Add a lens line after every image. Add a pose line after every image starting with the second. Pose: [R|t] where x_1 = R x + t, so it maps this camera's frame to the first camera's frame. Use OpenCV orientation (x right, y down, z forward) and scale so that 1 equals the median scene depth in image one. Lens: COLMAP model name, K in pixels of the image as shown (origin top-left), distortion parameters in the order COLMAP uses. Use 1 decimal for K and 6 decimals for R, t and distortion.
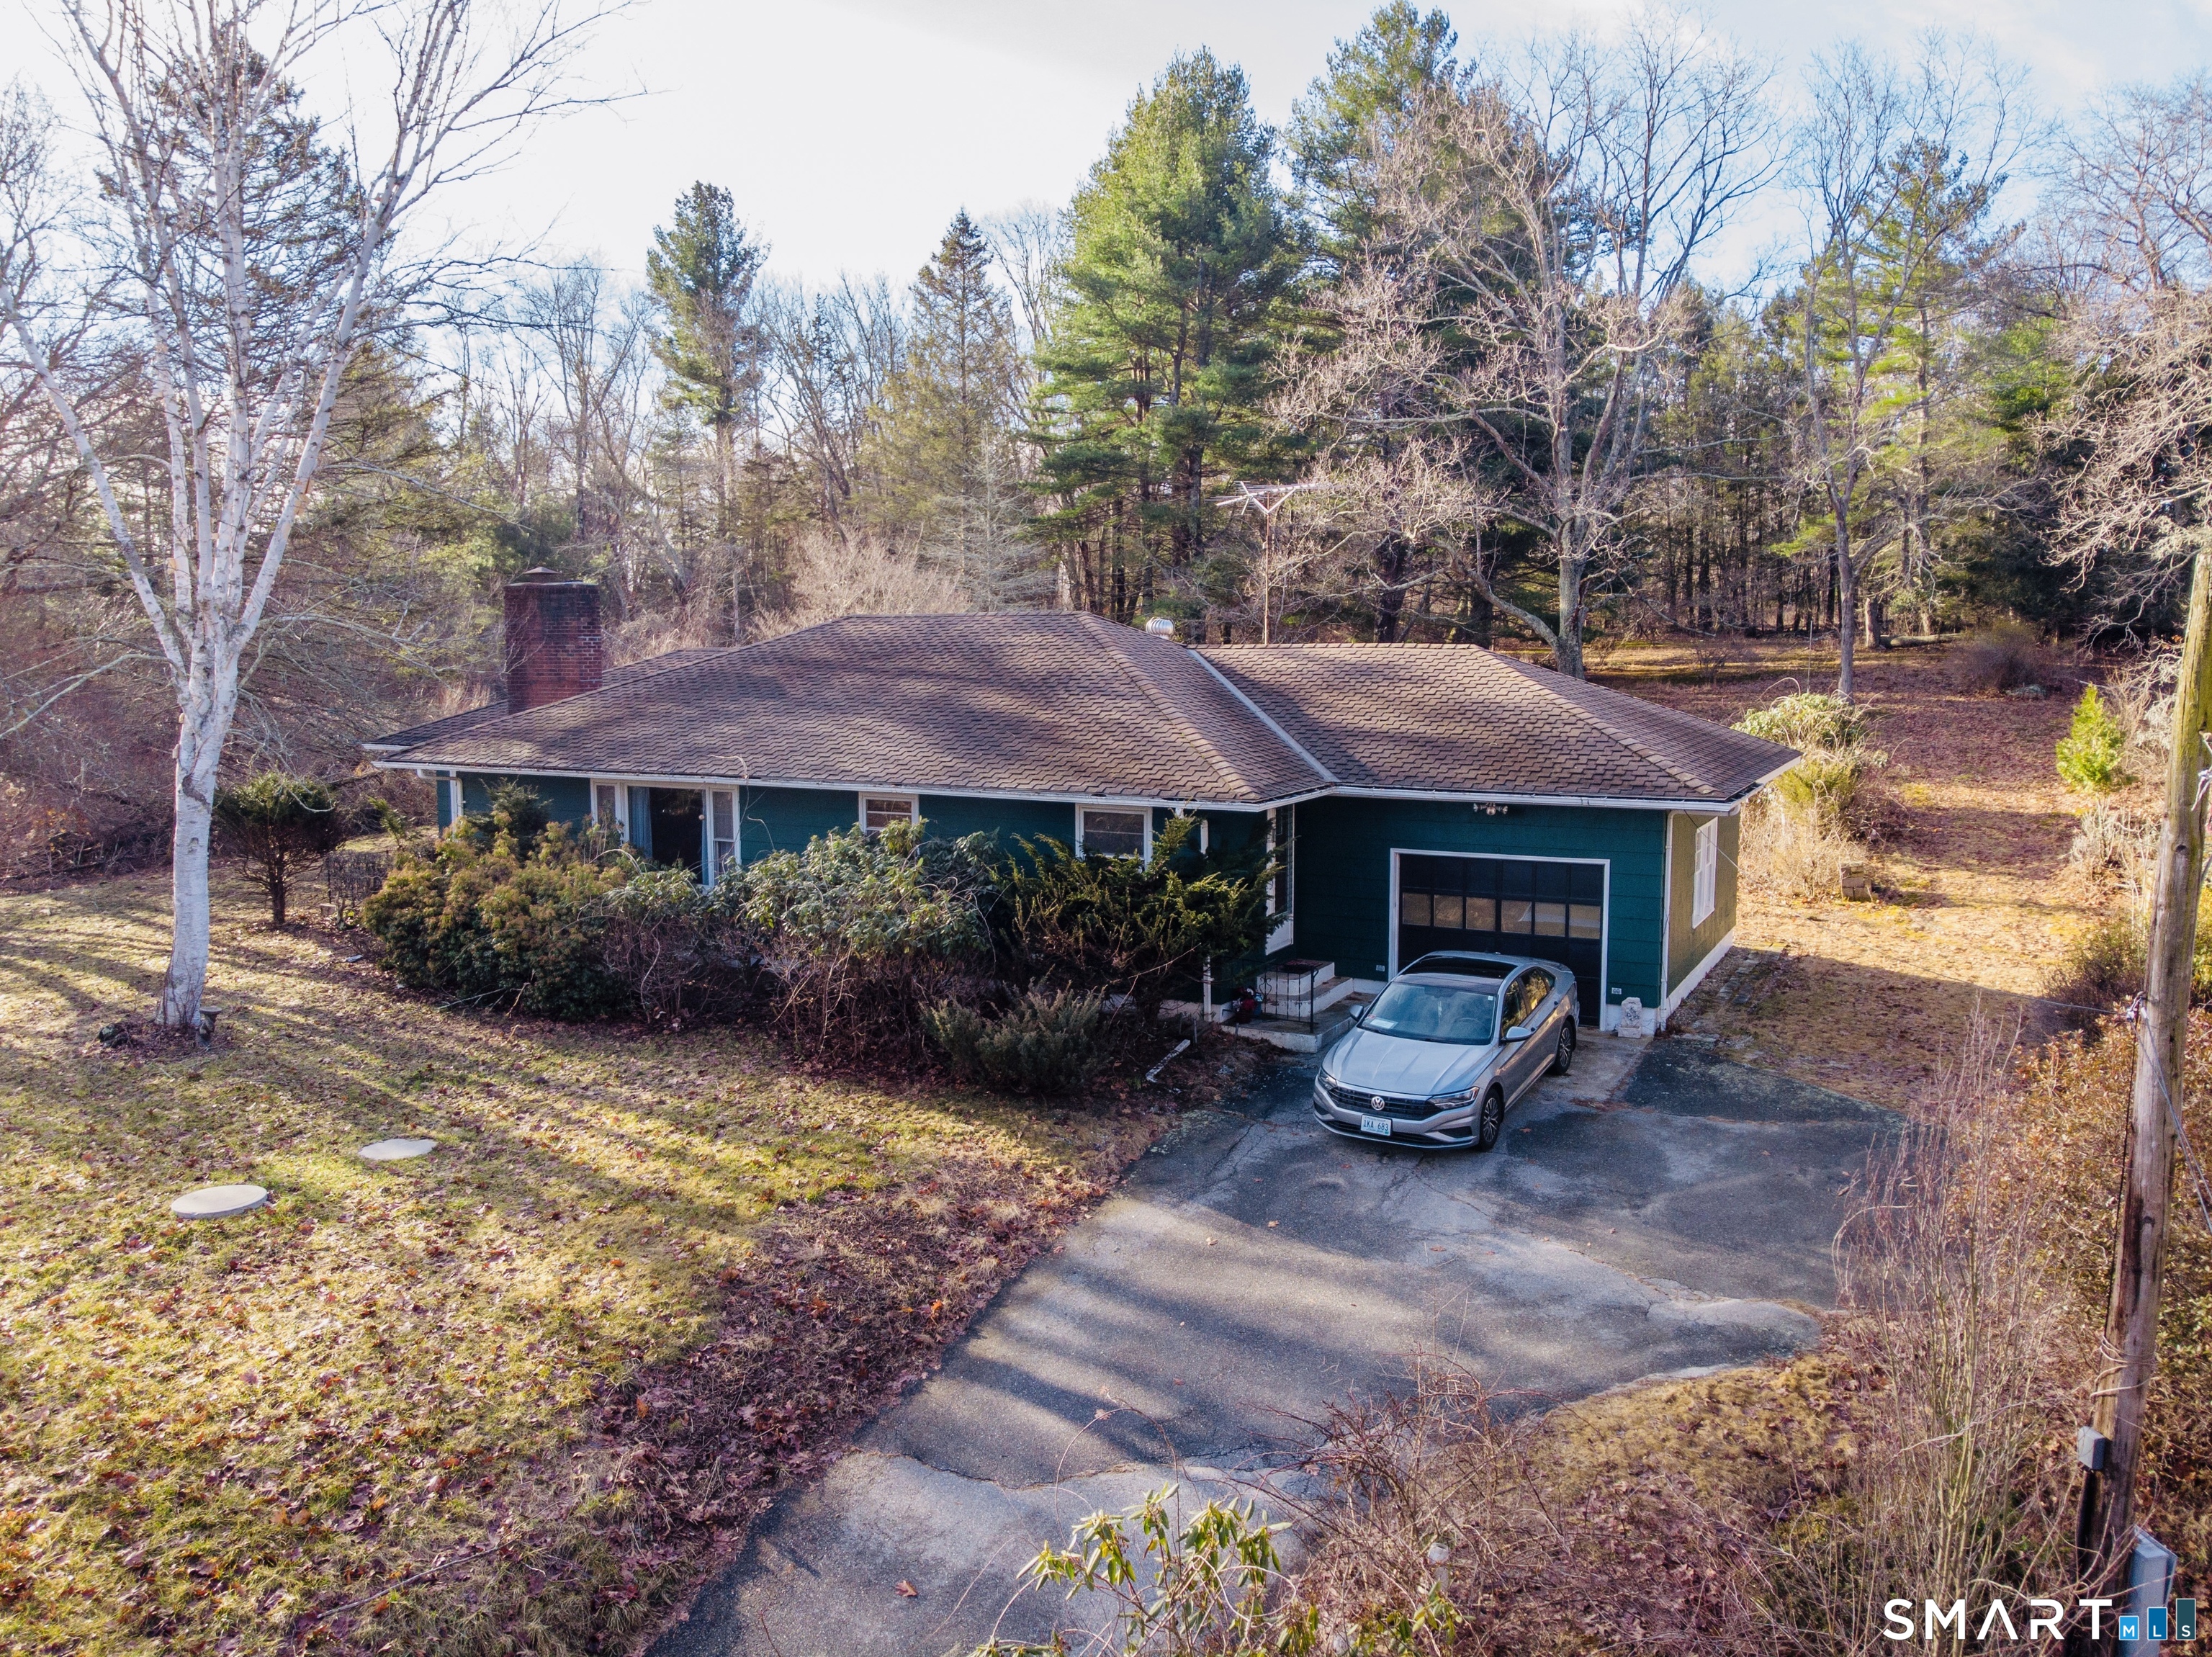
lens RADIAL K [[1647.2, 0, 1086.7], [0, 1647.2, 840.5], [0, 0, 1]] dist [0.012289, -0.023163]
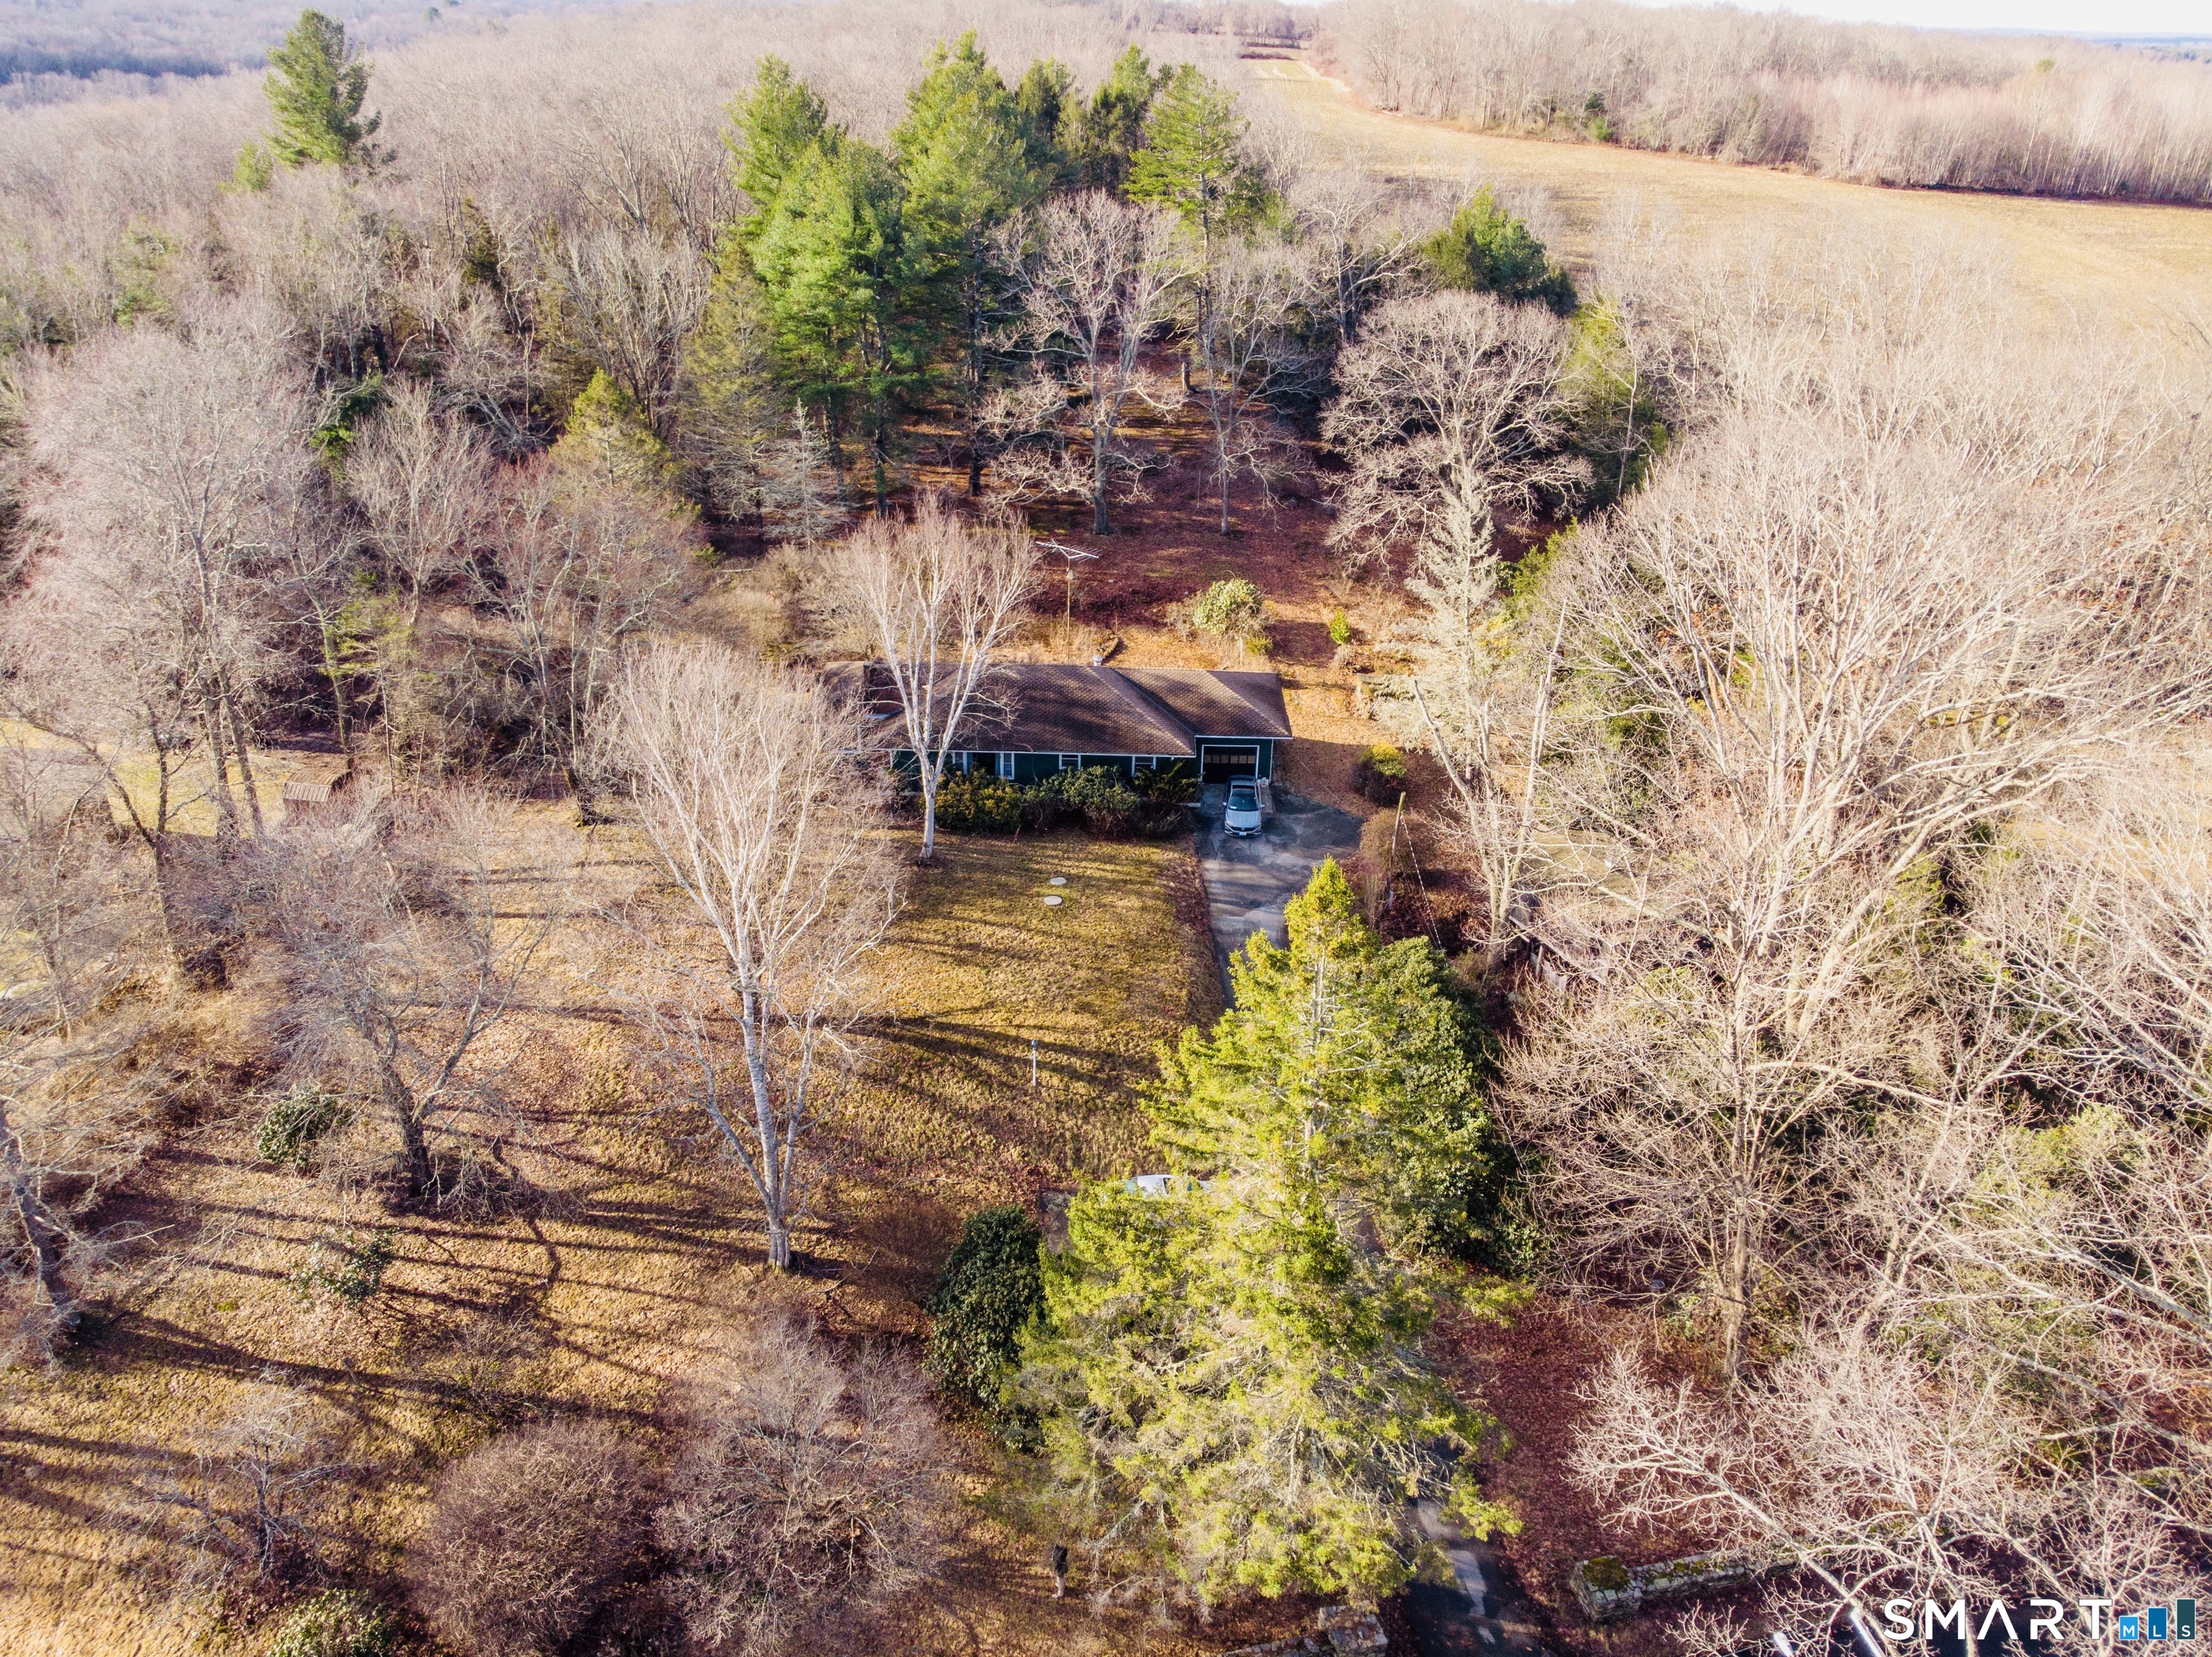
lens RADIAL K [[1647.2, 0, 1089.2], [0, 1647.2, 861.7], [0, 0, 1]] dist [0.012289, -0.023163]
pose [[0.884860, -0.209603, 0.416040, -1.663000], [0.049659, 0.930415, 0.363128, -1.126890], [-0.463203, -0.300657, 0.833696, -2.087855]]
